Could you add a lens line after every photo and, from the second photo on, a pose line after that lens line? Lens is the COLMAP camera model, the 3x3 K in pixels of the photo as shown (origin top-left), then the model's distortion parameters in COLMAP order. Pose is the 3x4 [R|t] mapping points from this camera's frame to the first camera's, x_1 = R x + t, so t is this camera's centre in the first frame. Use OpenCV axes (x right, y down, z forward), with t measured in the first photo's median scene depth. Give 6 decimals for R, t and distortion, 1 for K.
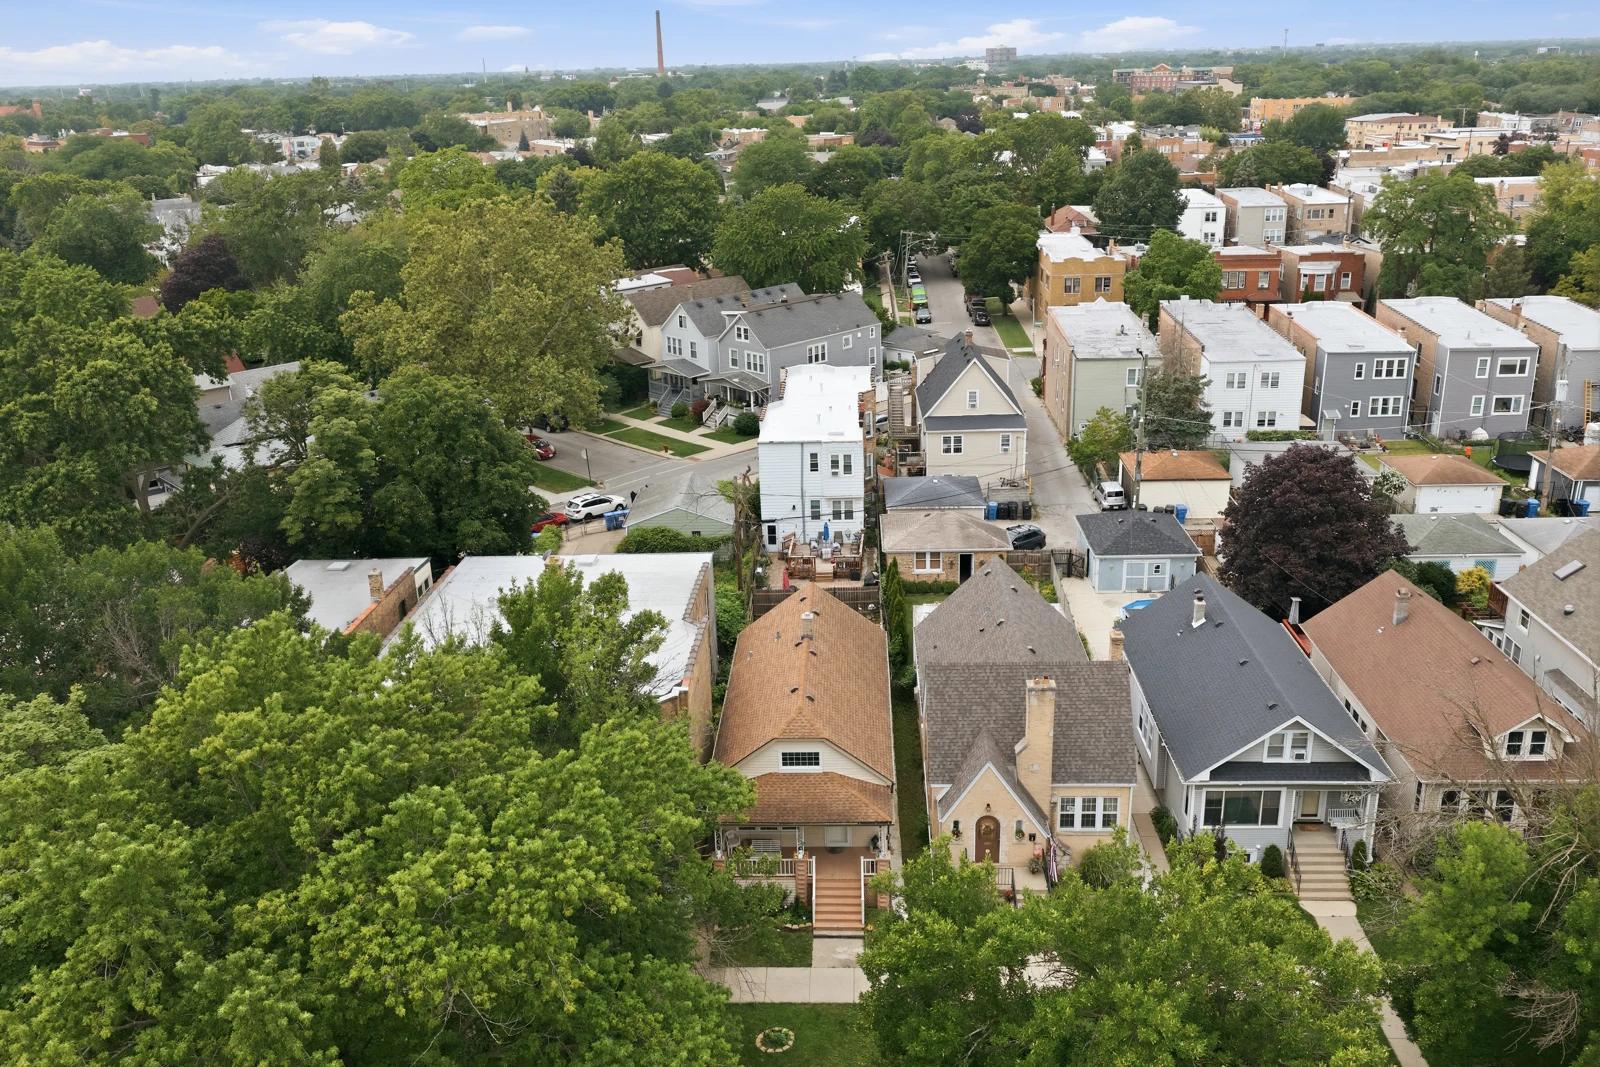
lens RADIAL K [[1318.8, 0, 796.2], [0, 1318.8, 534.0], [0, 0, 1]] dist [0.022941, -0.038991]
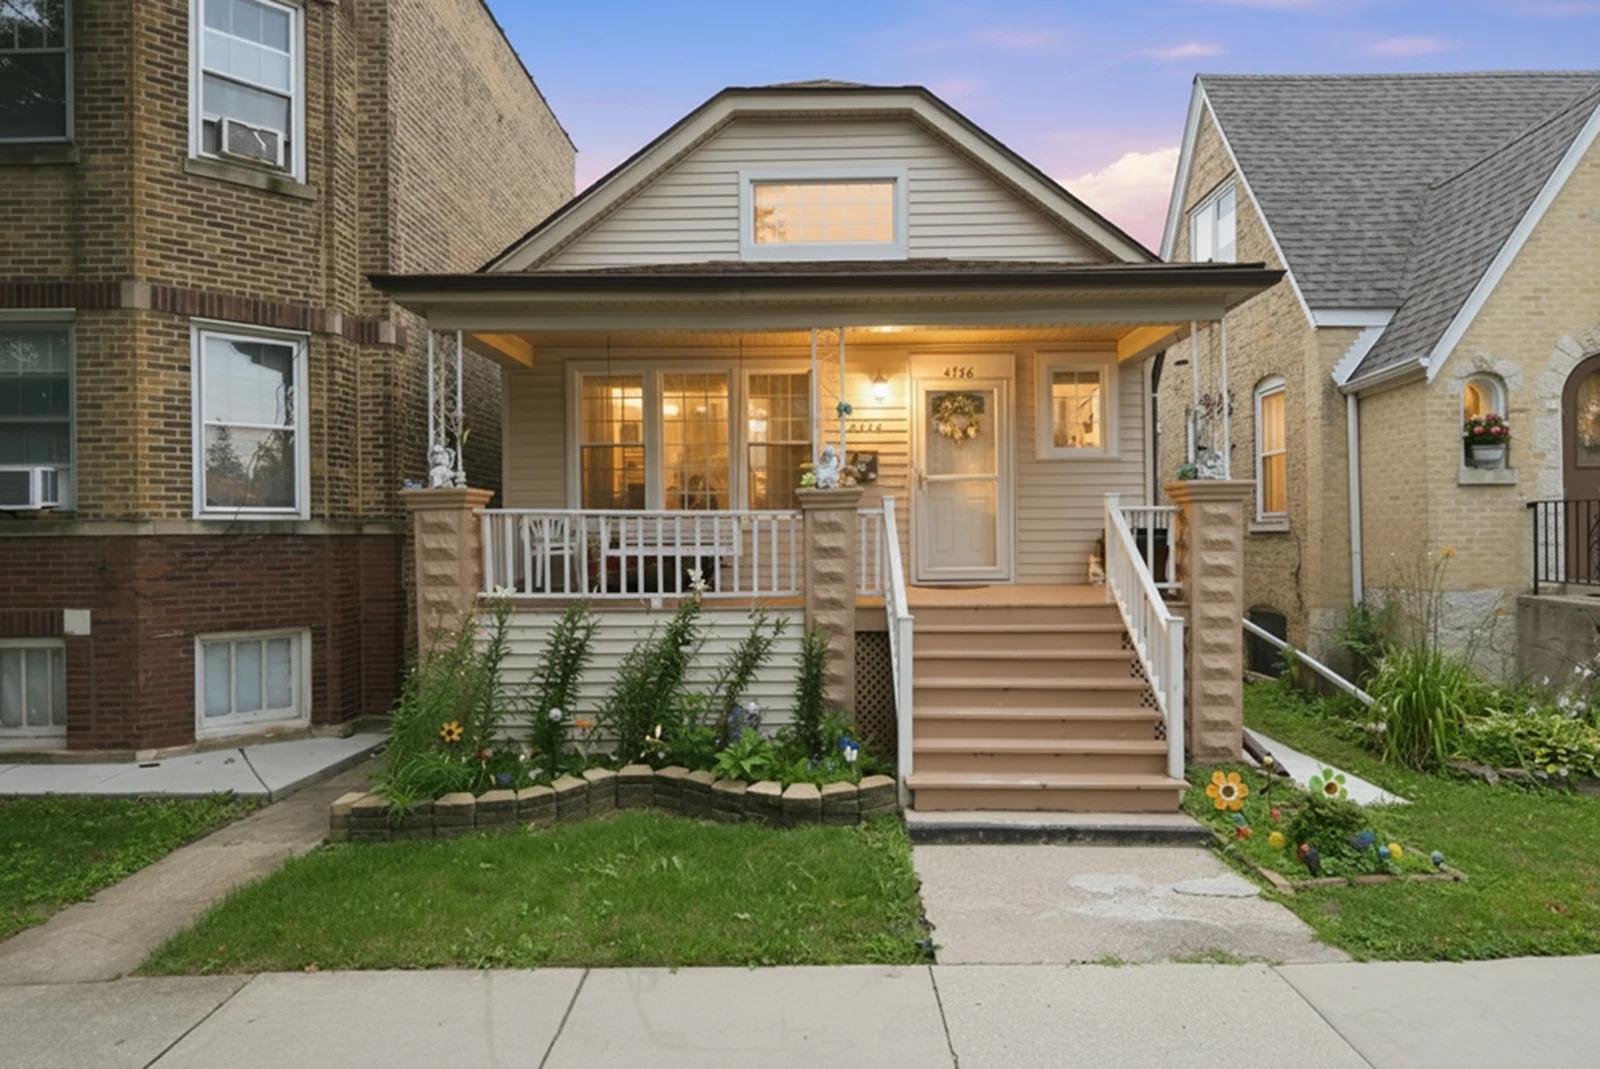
lens RADIAL K [[985.5, 0, 804.9], [0, 985.5, 532.2], [0, 0, 1]] dist [0.021595, -0.000350]
pose [[0.999498, 0.014123, 0.028370, -0.003449], [-0.003514, 0.939079, -0.343684, 0.225645], [-0.031496, 0.343411, 0.938657, 0.627954]]
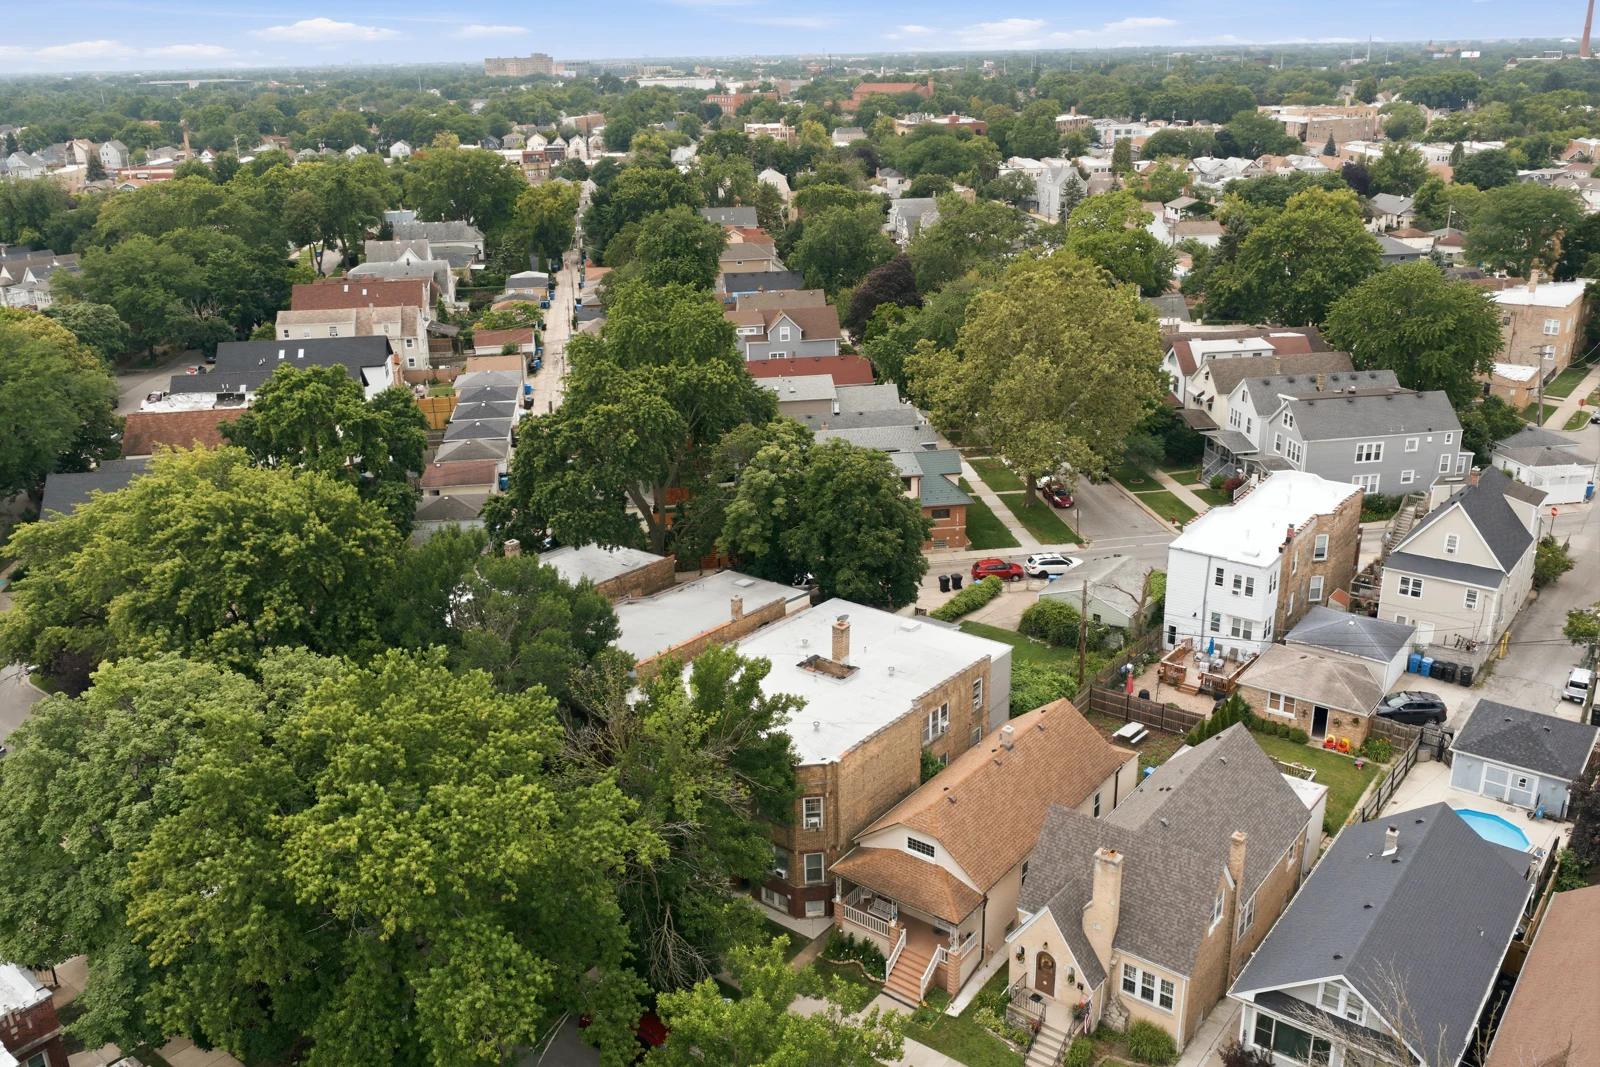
lens RADIAL K [[1318.8, 0, 804.0], [0, 1318.8, 536.7], [0, 0, 1]] dist [0.022941, -0.038991]
pose [[0.815383, 0.210718, -0.539211, 0.373973], [-0.197276, 0.976794, 0.083405, -0.134649], [0.544273, 0.038366, 0.838030, -0.044678]]
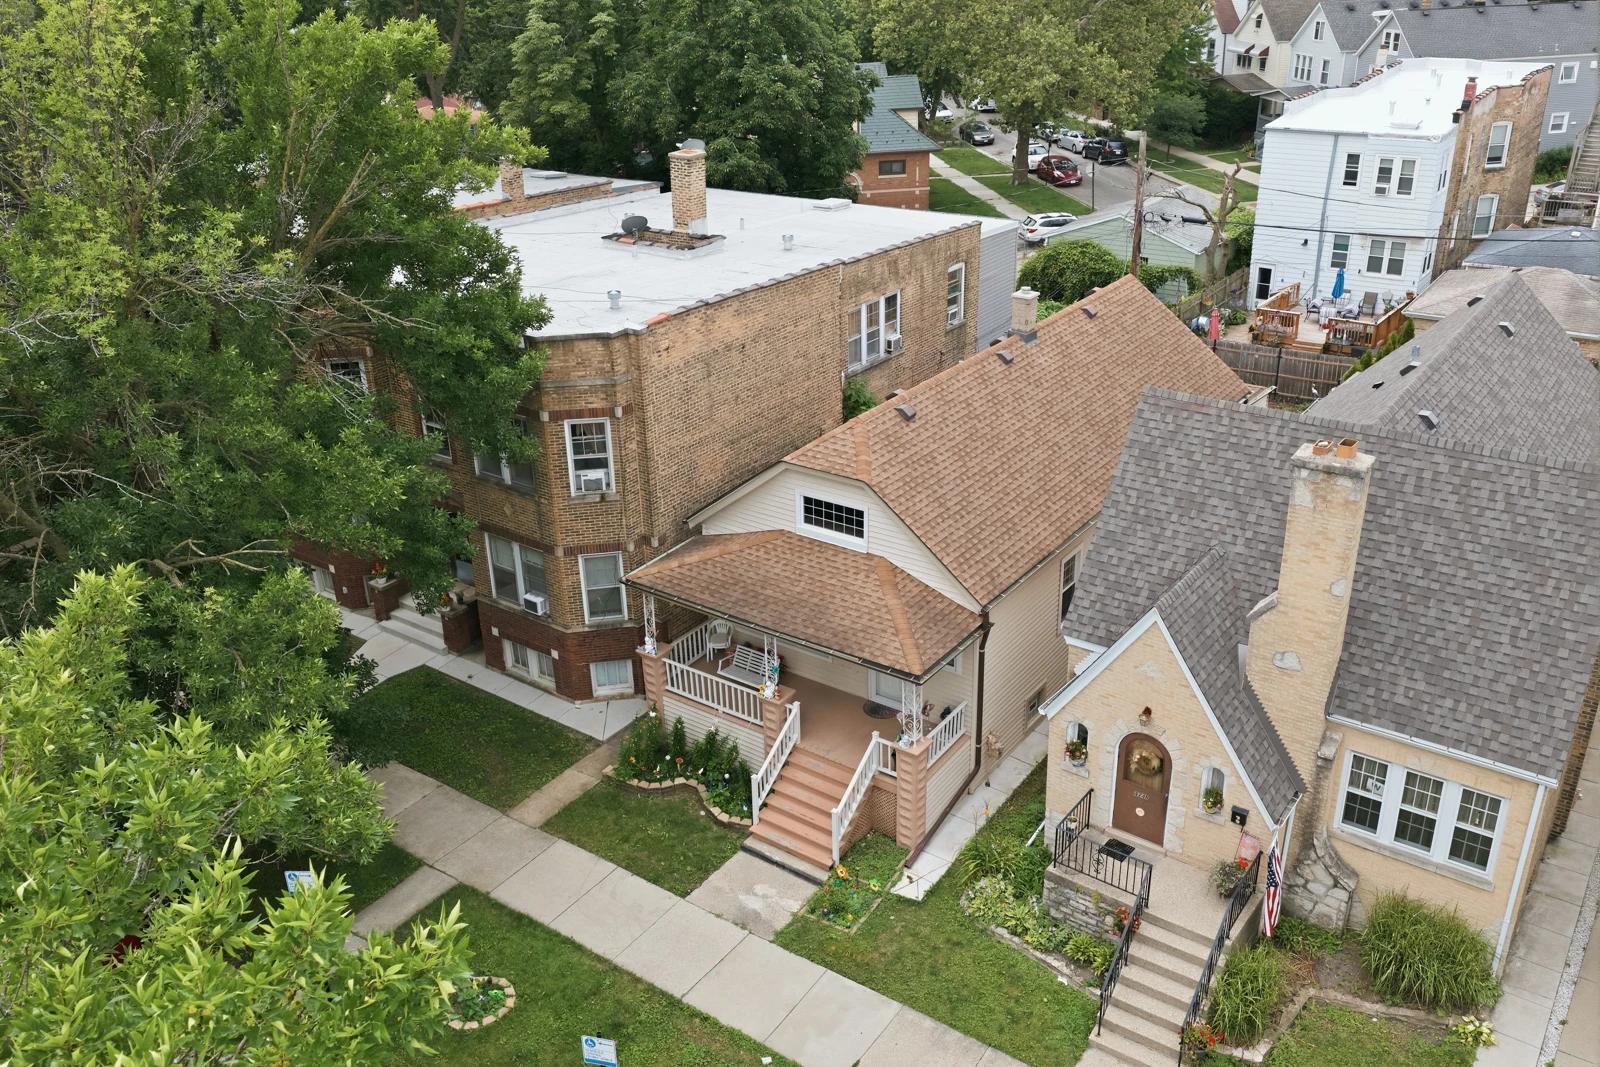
lens RADIAL K [[1318.8, 0, 803.1], [0, 1318.8, 527.7], [0, 0, 1]] dist [0.022941, -0.038991]
pose [[0.833263, 0.235600, -0.500165, 0.186666], [-0.181938, 0.971122, 0.154338, 0.074185], [0.522083, -0.037606, 0.852065, 0.422474]]
